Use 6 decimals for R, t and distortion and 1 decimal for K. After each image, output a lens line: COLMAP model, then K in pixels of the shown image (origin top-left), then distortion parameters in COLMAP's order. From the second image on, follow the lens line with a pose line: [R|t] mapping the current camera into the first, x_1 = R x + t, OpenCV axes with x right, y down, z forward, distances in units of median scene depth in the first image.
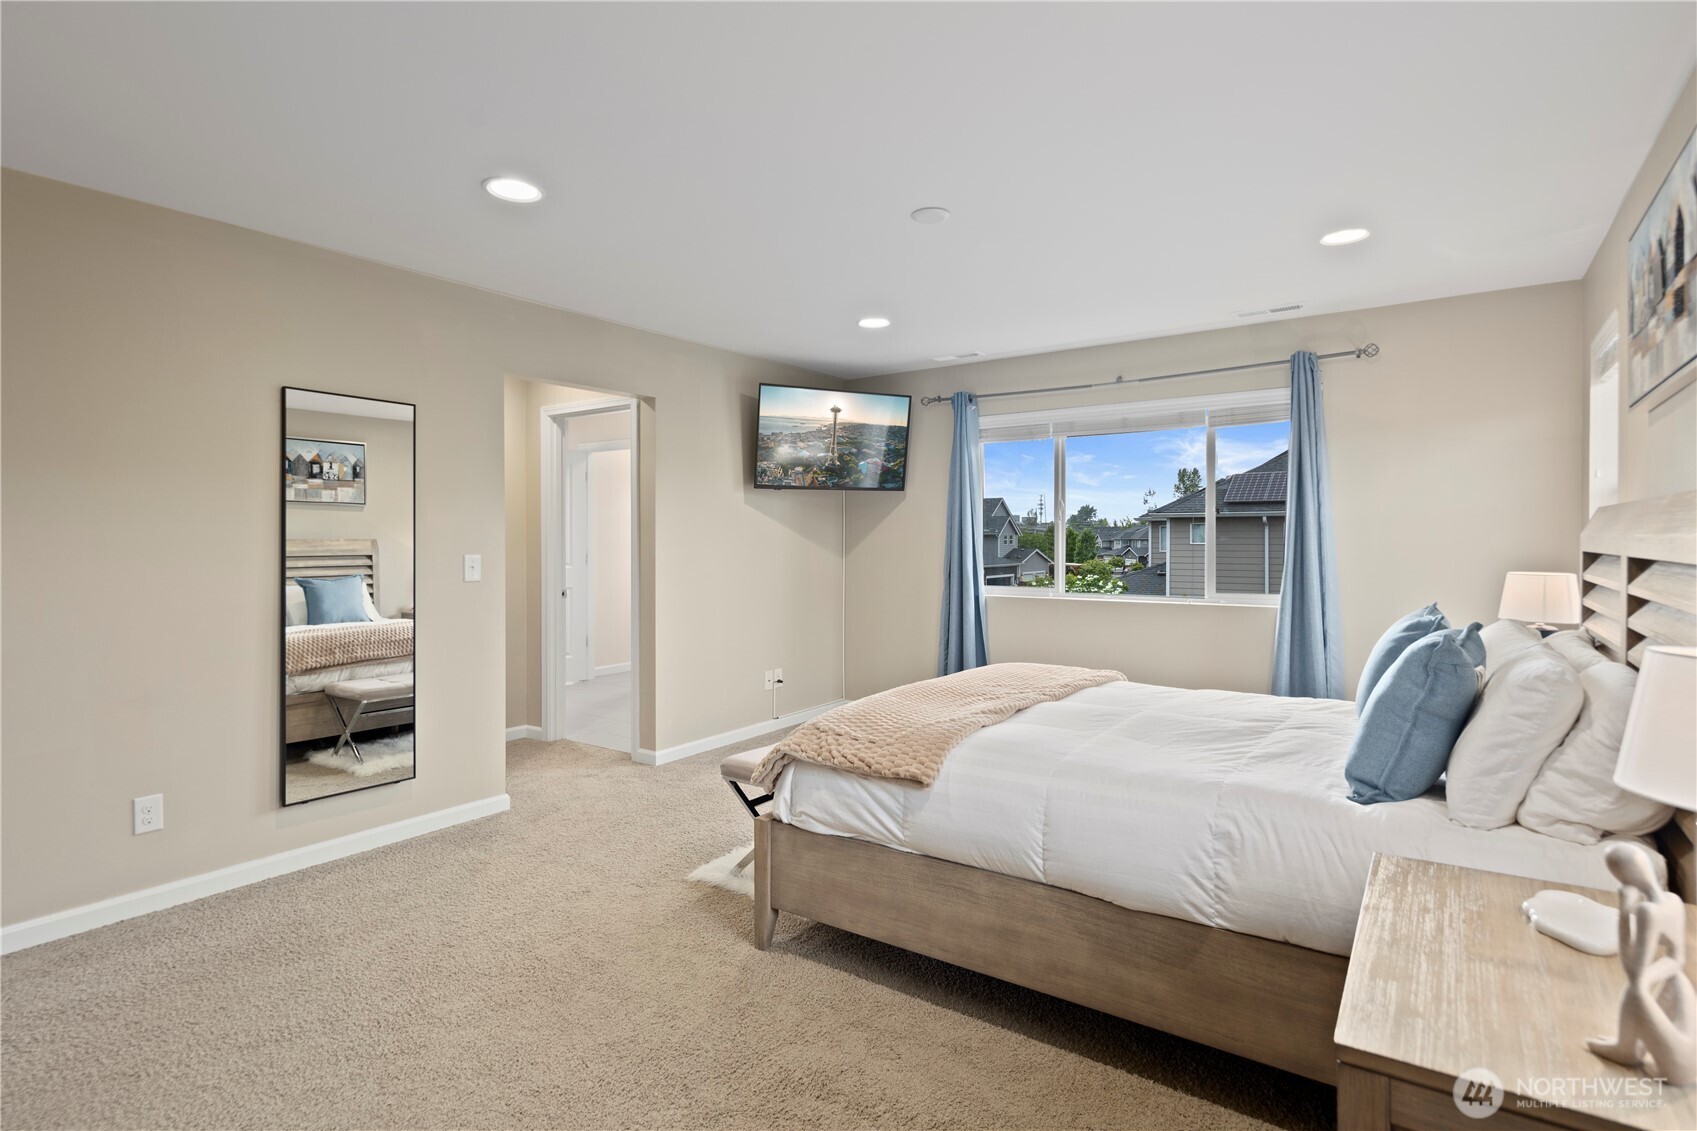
lens RADIAL K [[856.5, 0, 847.9], [0, 856.5, 536.5], [0, 0, 1]] dist [0.003697, 0.000126]
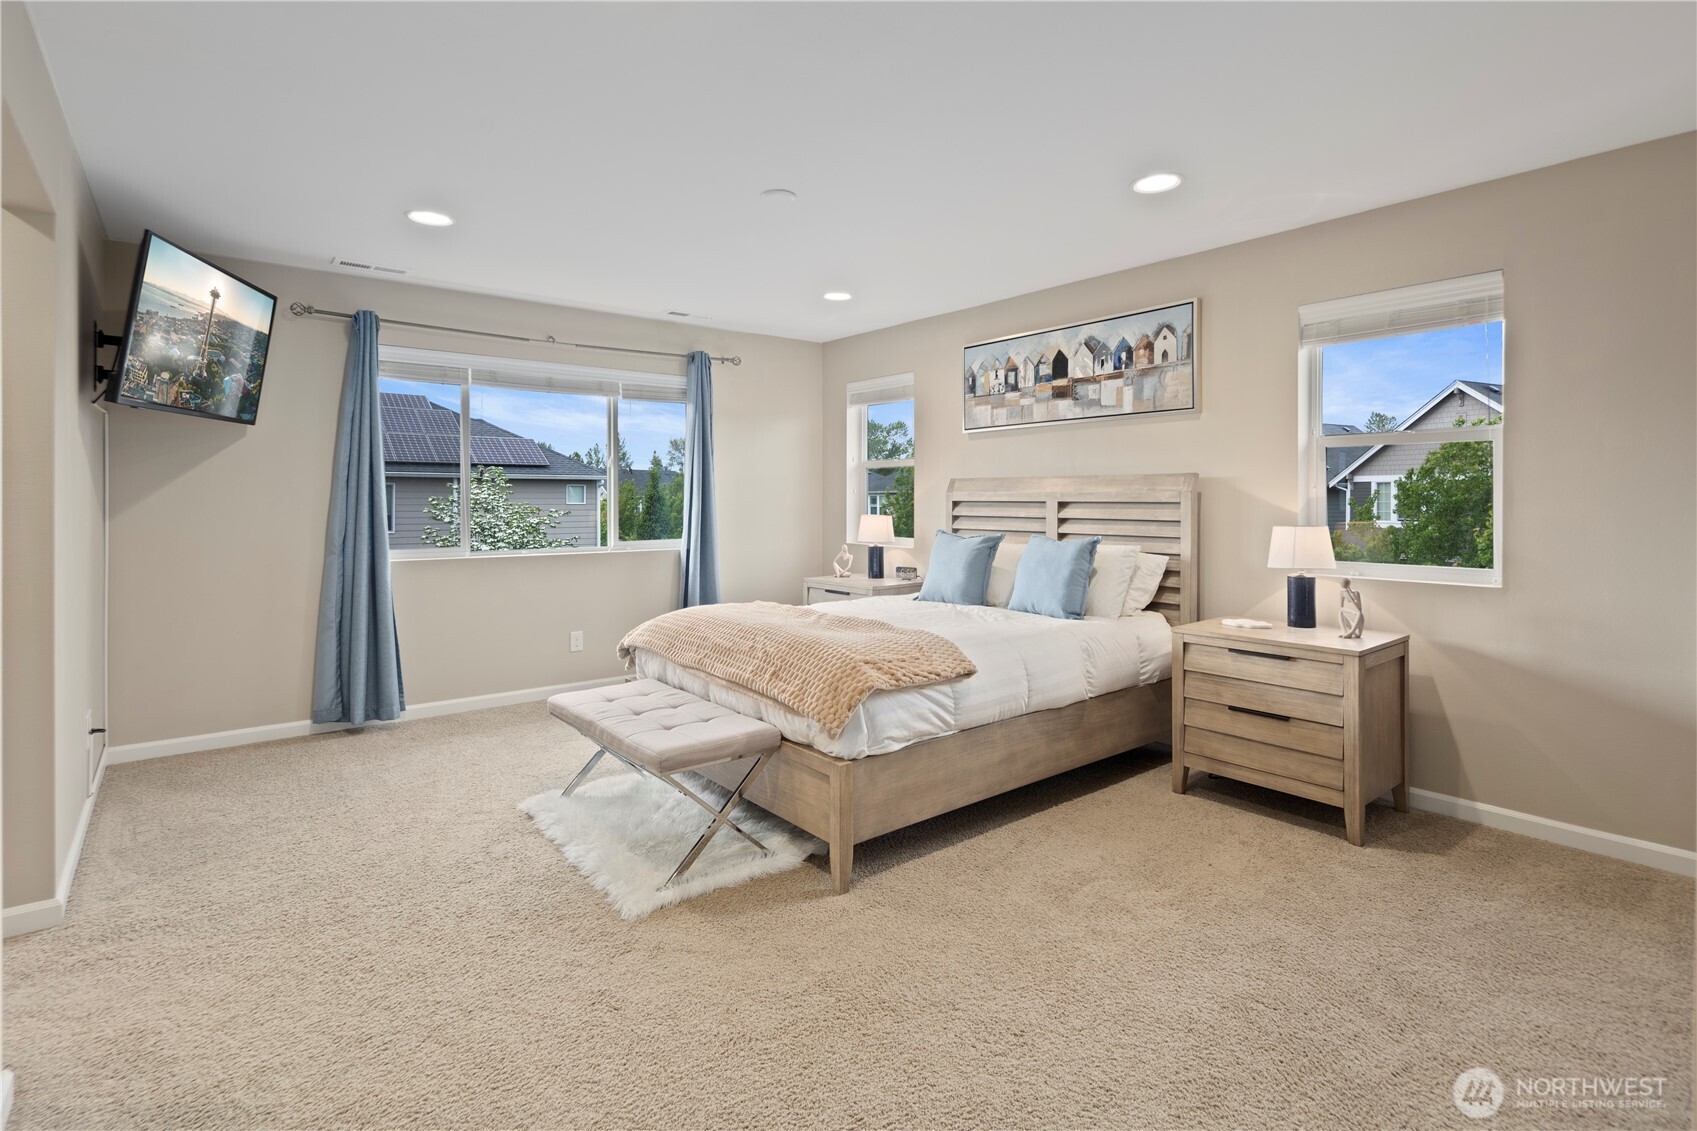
lens RADIAL K [[824.9, 0, 849.6], [0, 824.9, 525.9], [0, 0, 1]] dist [0.005025, -0.004769]
pose [[0.264837, -0.023285, 0.964012, -0.504951], [-0.002250, 0.999691, 0.024765, 0.013697], [-0.964291, -0.008728, 0.264703, 0.366062]]
